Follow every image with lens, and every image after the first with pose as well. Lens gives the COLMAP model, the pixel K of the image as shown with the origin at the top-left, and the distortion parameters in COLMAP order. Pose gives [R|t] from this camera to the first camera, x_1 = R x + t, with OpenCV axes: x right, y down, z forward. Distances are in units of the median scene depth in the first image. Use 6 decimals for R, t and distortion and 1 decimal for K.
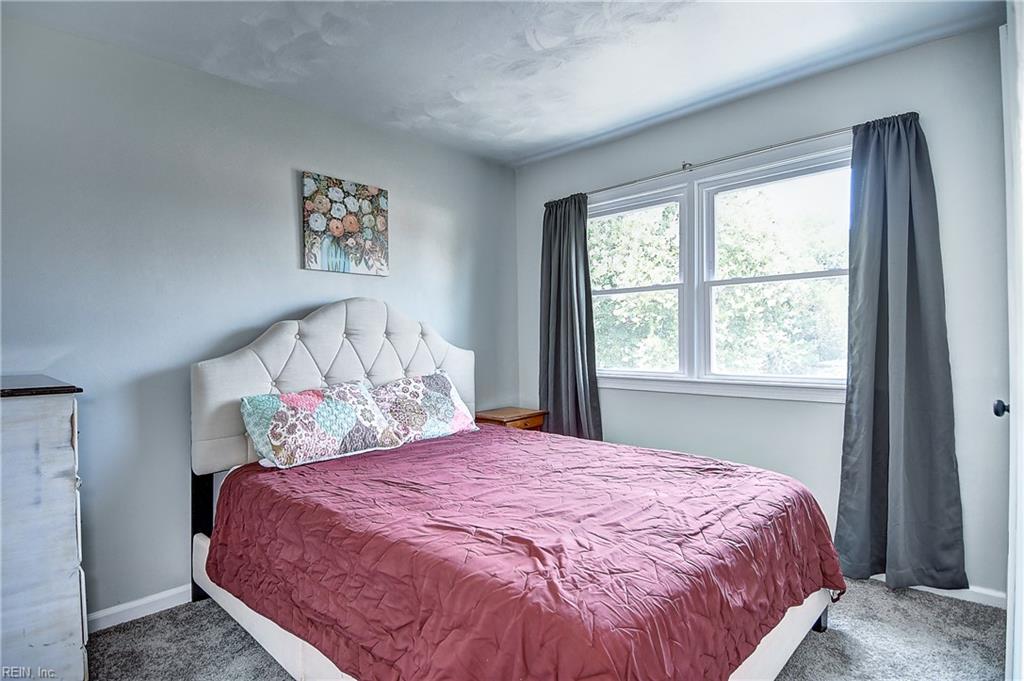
lens RADIAL K [[534.0, 0, 513.9], [0, 534.0, 345.4], [0, 0, 1]] dist [0.014238, -0.001437]
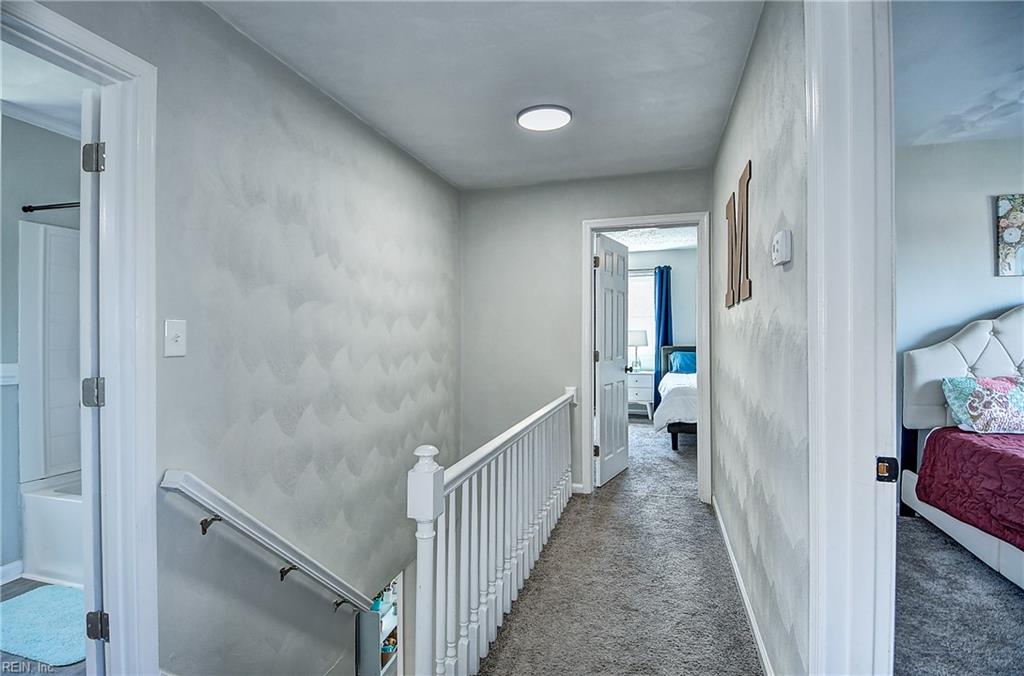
lens RADIAL K [[536.4, 0, 516.2], [0, 536.4, 333.9], [0, 0, 1]] dist [-0.024870, -0.001927]
pose [[0.462043, 0.015098, -0.886729, 0.154254], [-0.006862, 0.999886, 0.013449, -0.021943], [0.886831, -0.000129, 0.462094, -0.503395]]
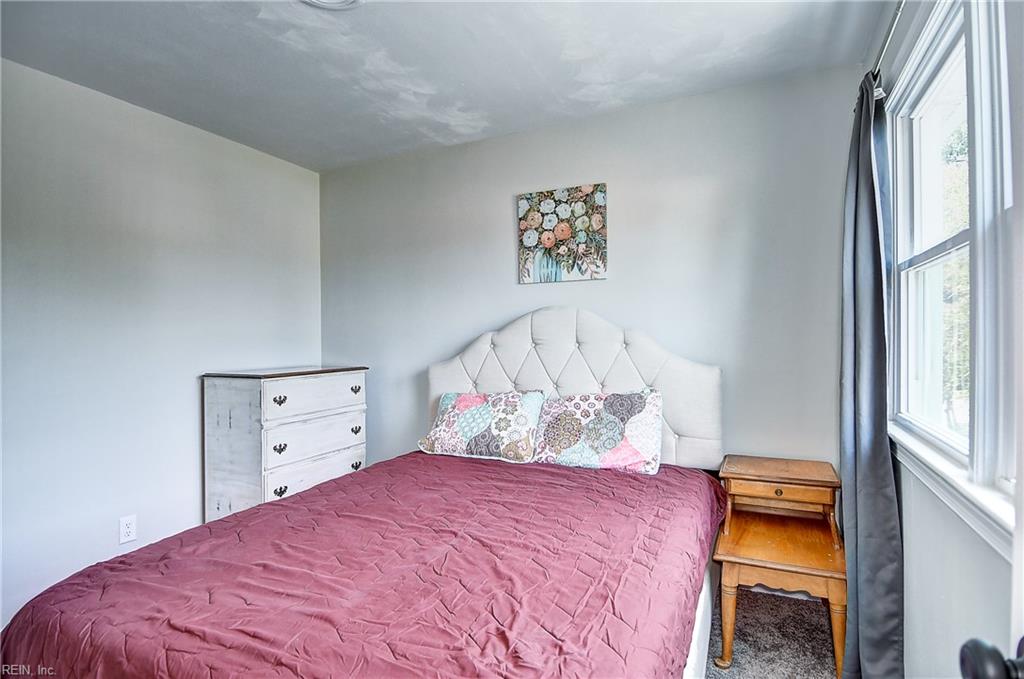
lens RADIAL K [[534.0, 0, 512.4], [0, 534.0, 342.1], [0, 0, 1]] dist [0.014238, -0.001437]
pose [[0.293798, 0.021678, -0.955622, 0.656385], [-0.003940, 0.999762, 0.021468, -0.046556], [0.955859, -0.002542, 0.293814, 0.662014]]
